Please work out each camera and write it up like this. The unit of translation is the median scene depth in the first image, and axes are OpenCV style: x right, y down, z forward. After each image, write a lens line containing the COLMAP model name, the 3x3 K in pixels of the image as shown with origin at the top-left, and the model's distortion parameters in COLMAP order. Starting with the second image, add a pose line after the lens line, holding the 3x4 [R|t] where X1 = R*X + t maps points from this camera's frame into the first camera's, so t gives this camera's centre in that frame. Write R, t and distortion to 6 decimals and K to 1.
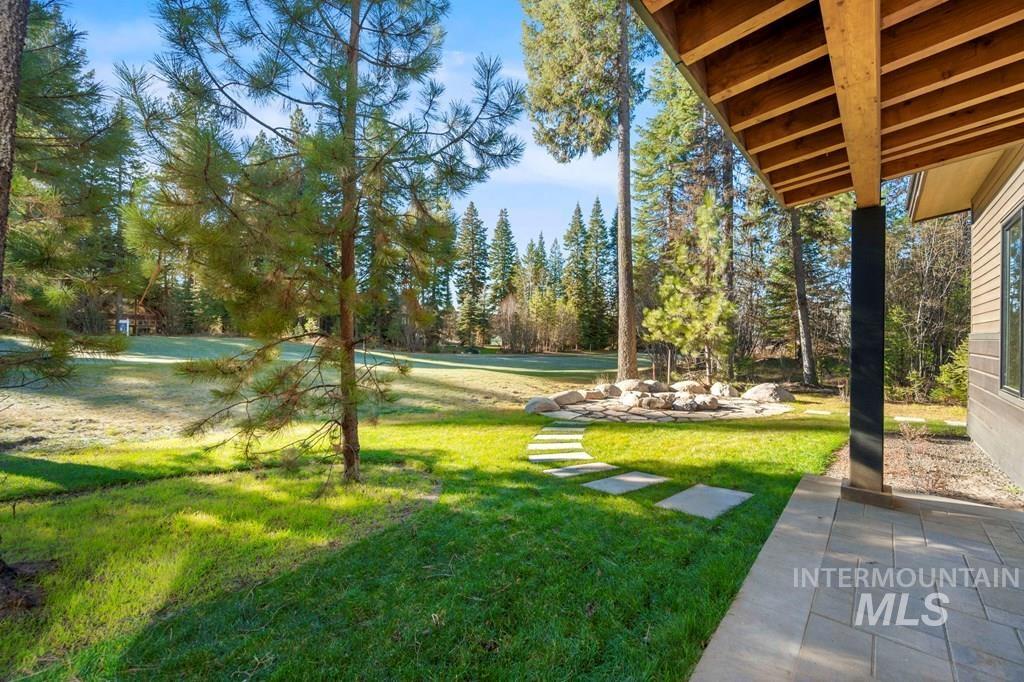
lens RADIAL K [[423.0, 0, 512.7], [0, 423.0, 332.3], [0, 0, 1]] dist [0.000301, -0.000268]
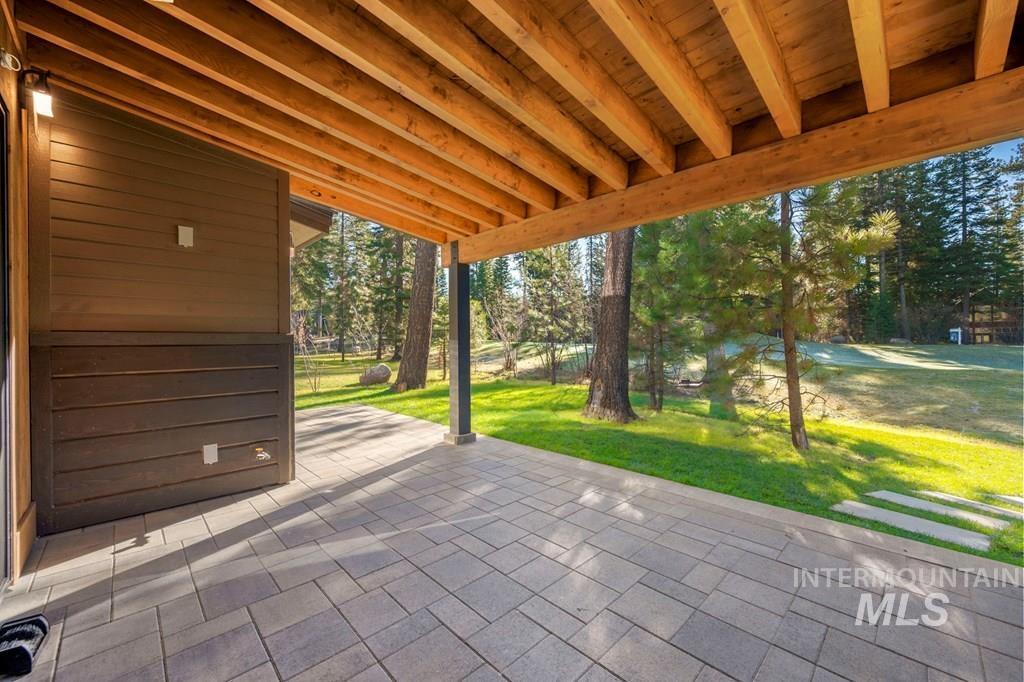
lens RADIAL K [[404.4, 0, 511.4], [0, 404.4, 345.7], [0, 0, 1]] dist [0.000591, 0.000053]
pose [[-0.090691, 0.001213, -0.995878, 0.102039], [0.008596, 0.999963, 0.000435, 0.001389], [0.995842, -0.008521, -0.090698, 0.019066]]
